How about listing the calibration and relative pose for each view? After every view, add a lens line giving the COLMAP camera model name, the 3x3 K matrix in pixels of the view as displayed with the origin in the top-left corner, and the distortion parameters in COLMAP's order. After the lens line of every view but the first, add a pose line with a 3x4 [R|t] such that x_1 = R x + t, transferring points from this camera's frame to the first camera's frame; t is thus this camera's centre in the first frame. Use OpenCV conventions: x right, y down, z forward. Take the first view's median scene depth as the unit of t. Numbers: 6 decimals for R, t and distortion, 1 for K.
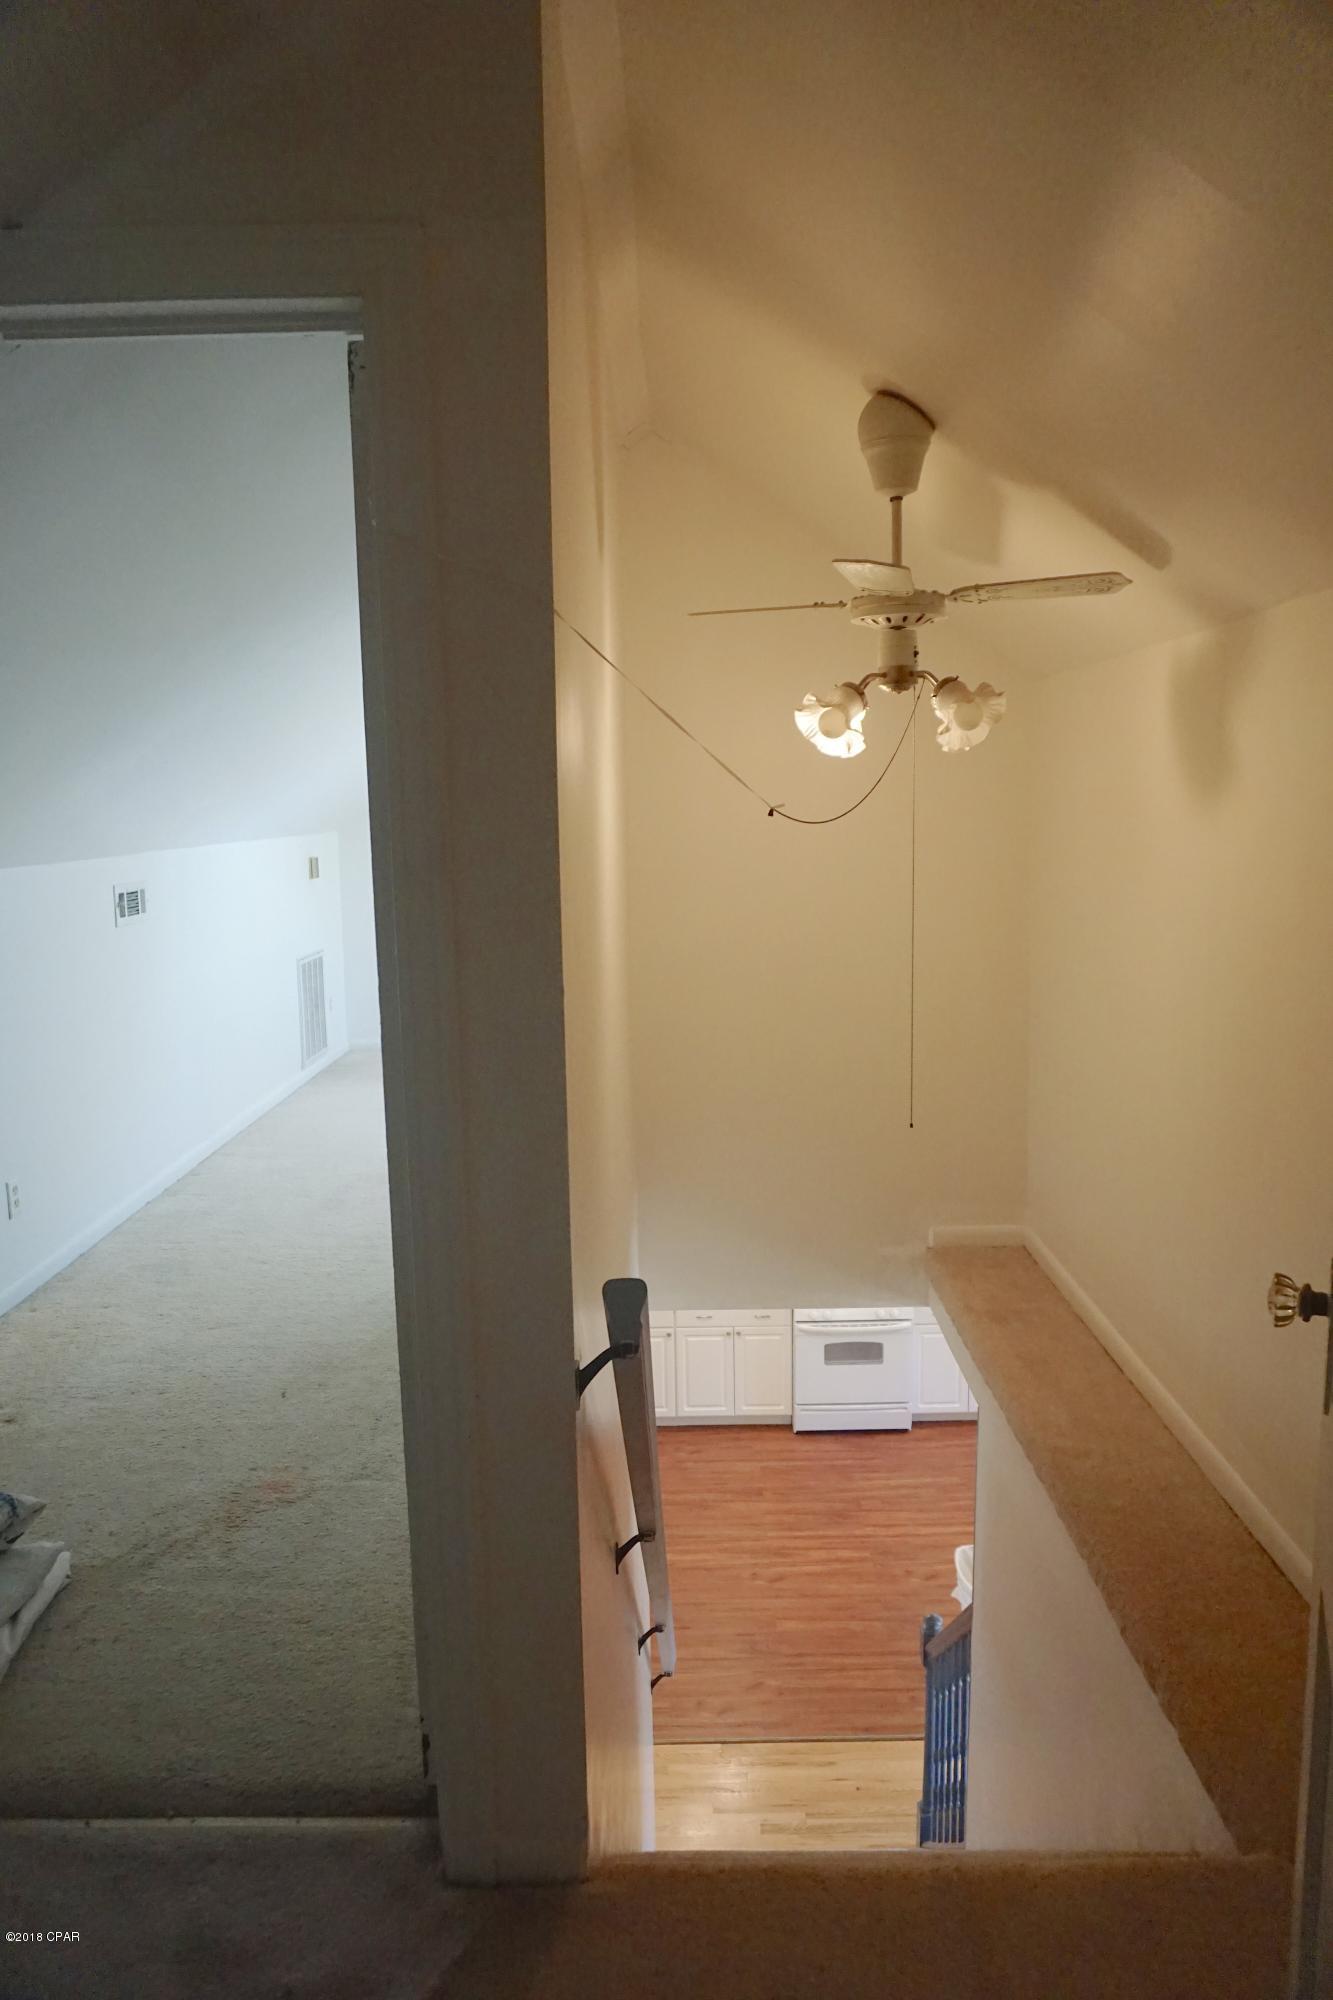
lens RADIAL K [[1394.6, 0, 666.5], [0, 1394.6, 1000.0], [0, 0, 1]] dist [-0.001388, 0.000728]
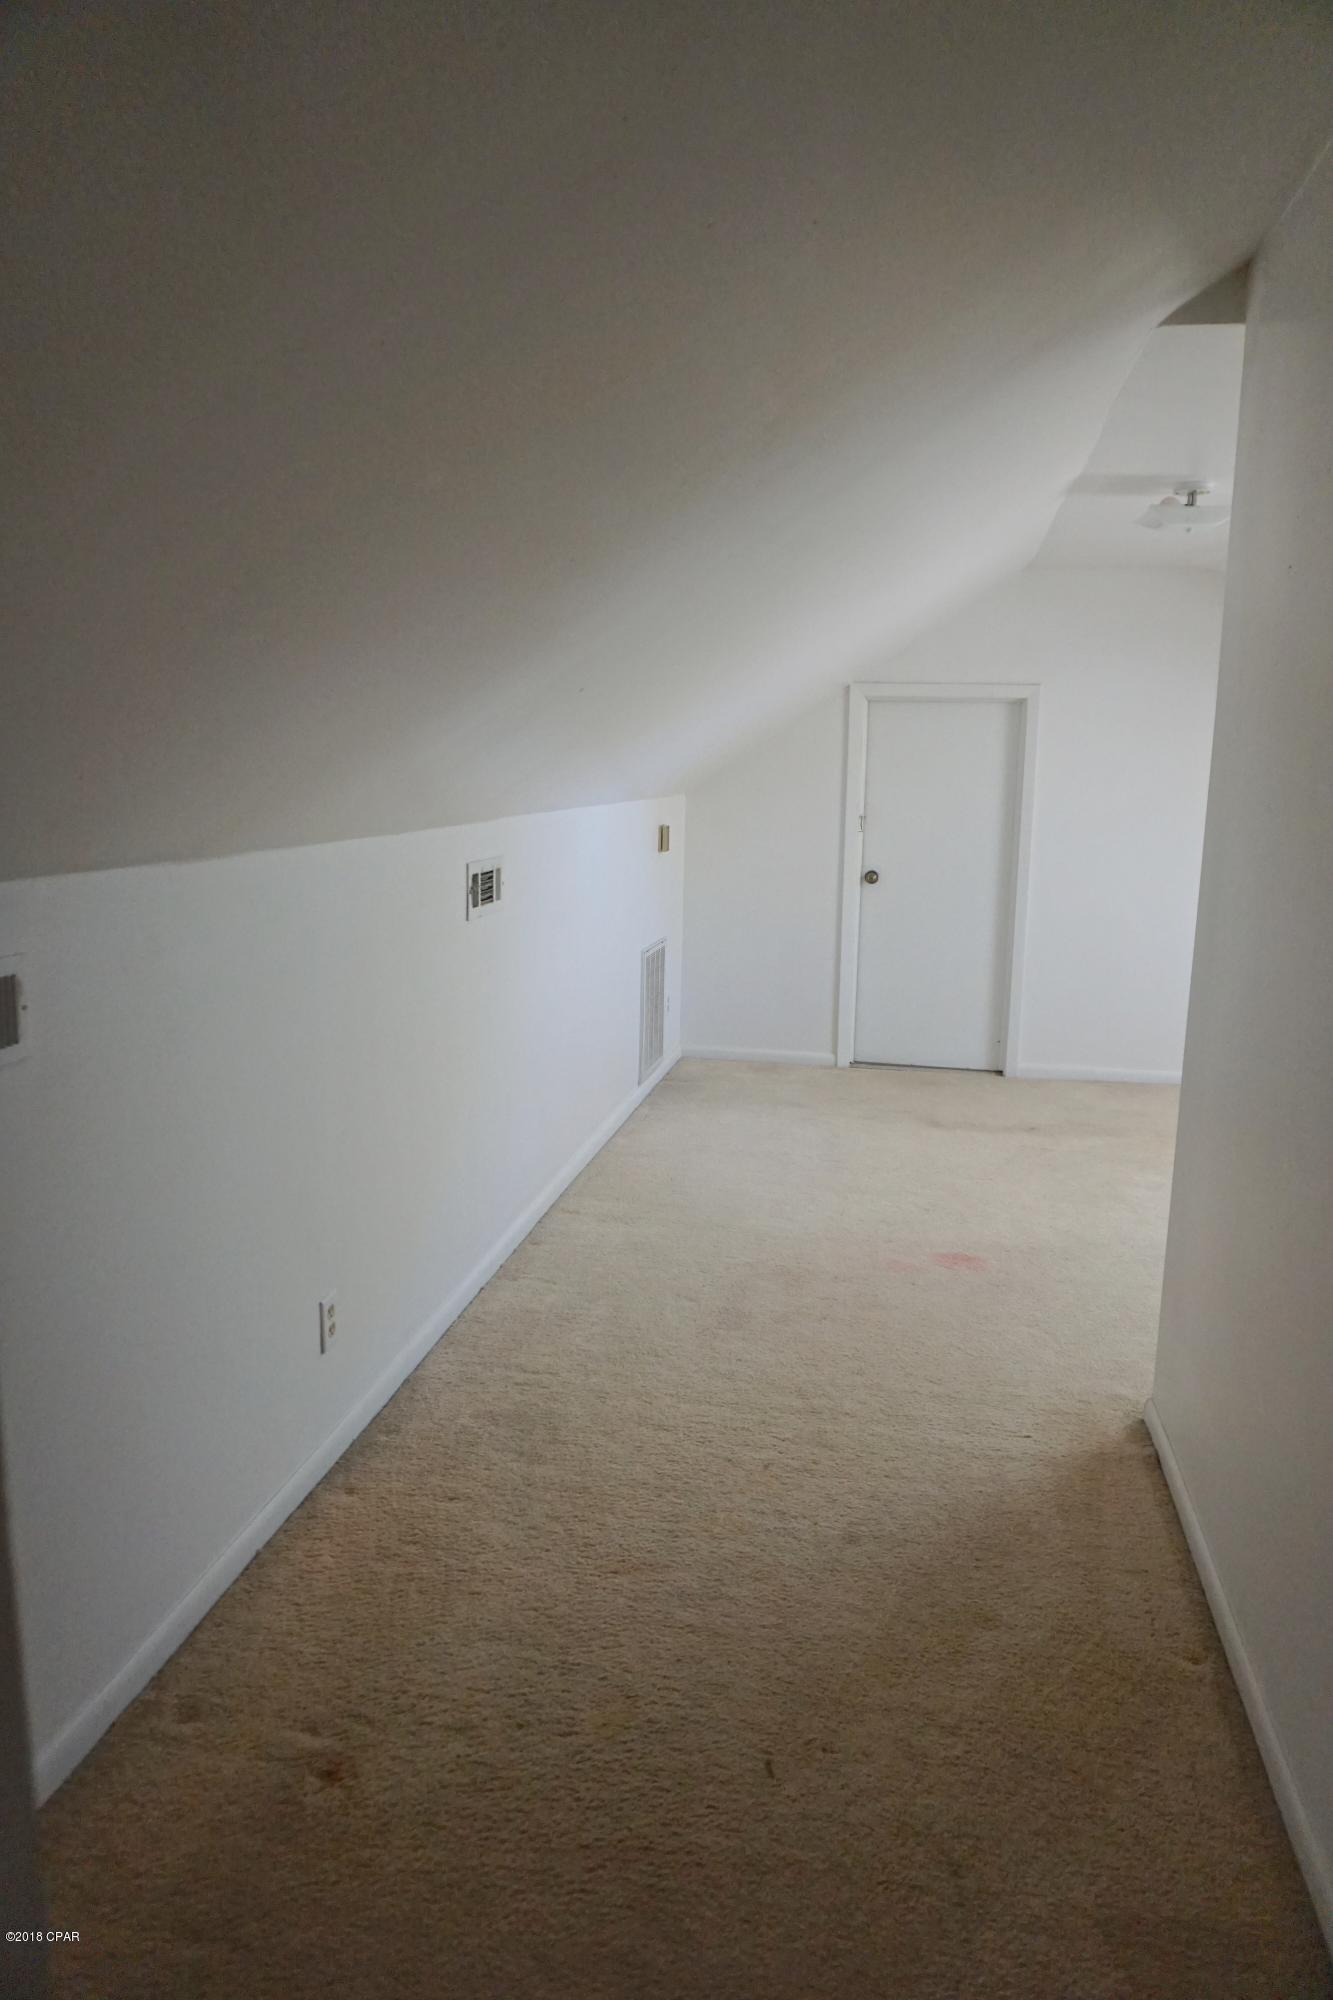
lens RADIAL K [[1358.5, 0, 666.5], [0, 1358.5, 1000.0], [0, 0, 1]] dist [-0.044995, -0.000266]
pose [[0.985612, 0.059804, -0.158093, -0.178210], [-0.055222, 0.997921, 0.033220, -0.040138], [0.159751, -0.024012, 0.986865, 0.319900]]
